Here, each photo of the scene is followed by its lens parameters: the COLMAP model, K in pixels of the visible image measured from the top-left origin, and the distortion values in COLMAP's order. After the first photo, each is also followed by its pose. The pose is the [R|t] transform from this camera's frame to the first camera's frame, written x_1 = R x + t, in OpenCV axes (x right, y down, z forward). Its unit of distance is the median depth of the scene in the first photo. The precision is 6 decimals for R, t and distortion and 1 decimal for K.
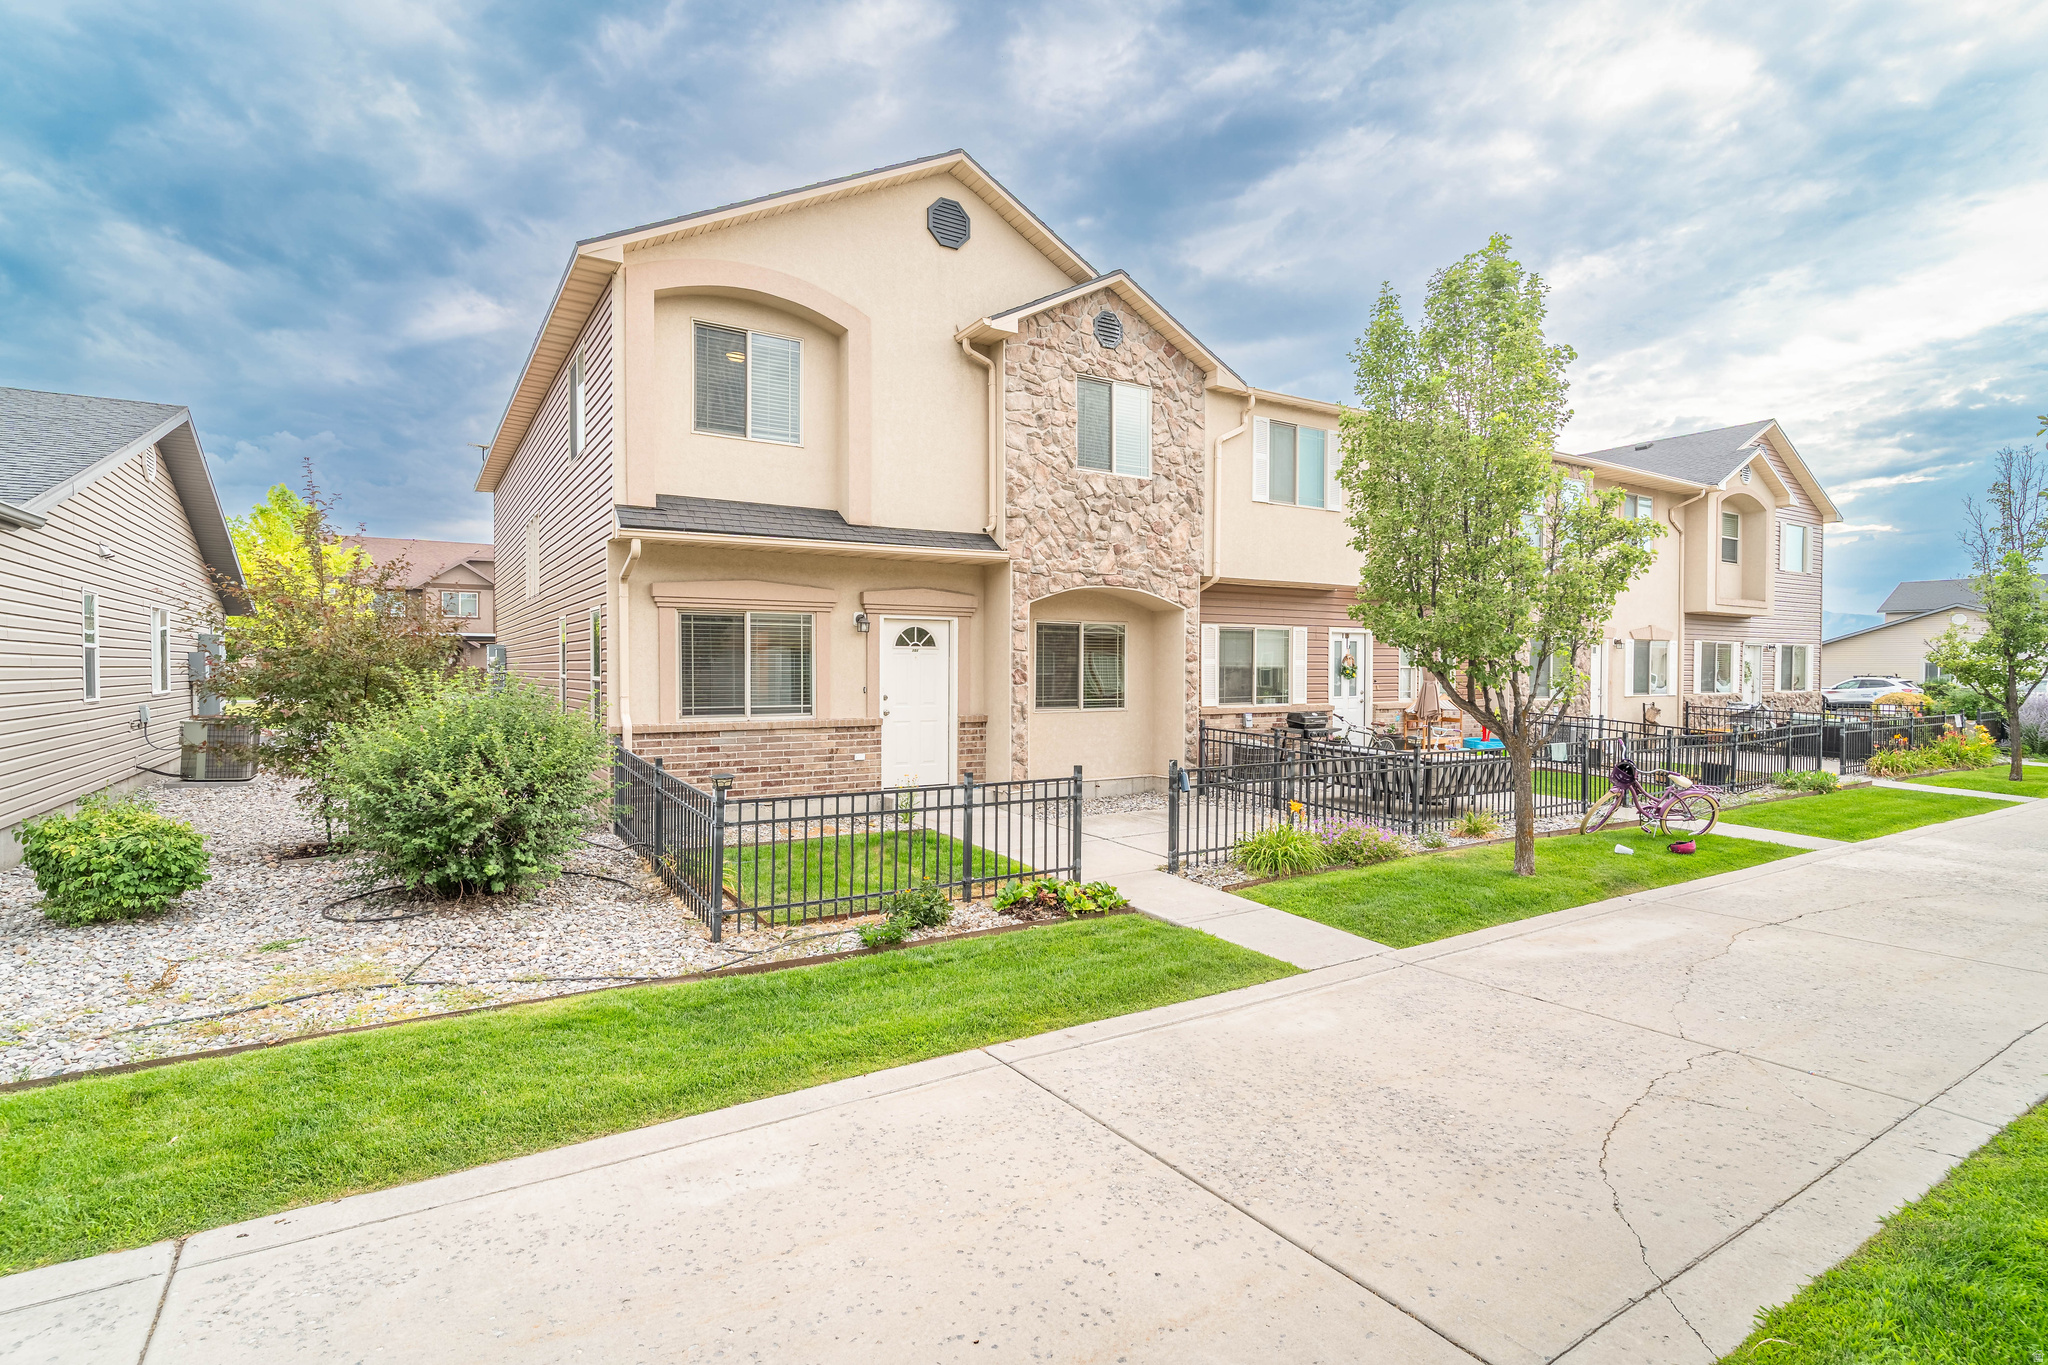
lens RADIAL K [[994.7, 0, 1023.9], [0, 994.7, 683.8], [0, 0, 1]] dist [0.004977, -0.001121]
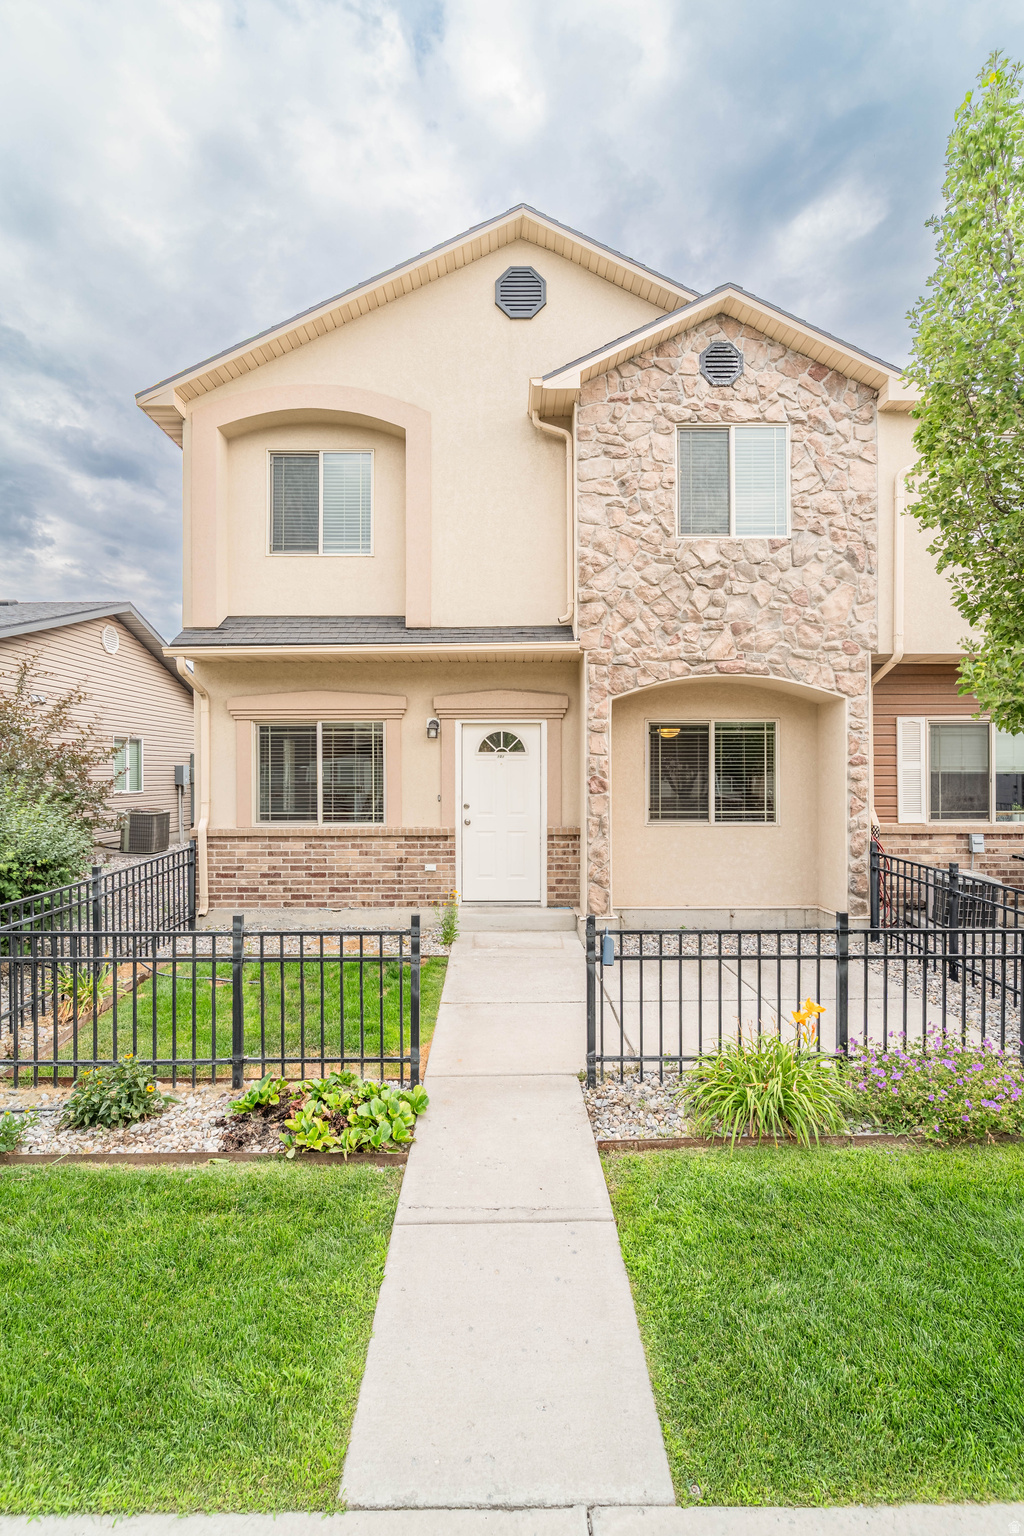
lens RADIAL K [[746.1, 0, 509.0], [0, 746.1, 769.4], [0, 0, 1]] dist [0.004977, -0.001121]
pose [[0.849138, -0.006315, -0.528133, 0.270179], [-0.004751, 0.999797, -0.019594, -0.007566], [0.528149, 0.019147, 0.848936, 0.404027]]
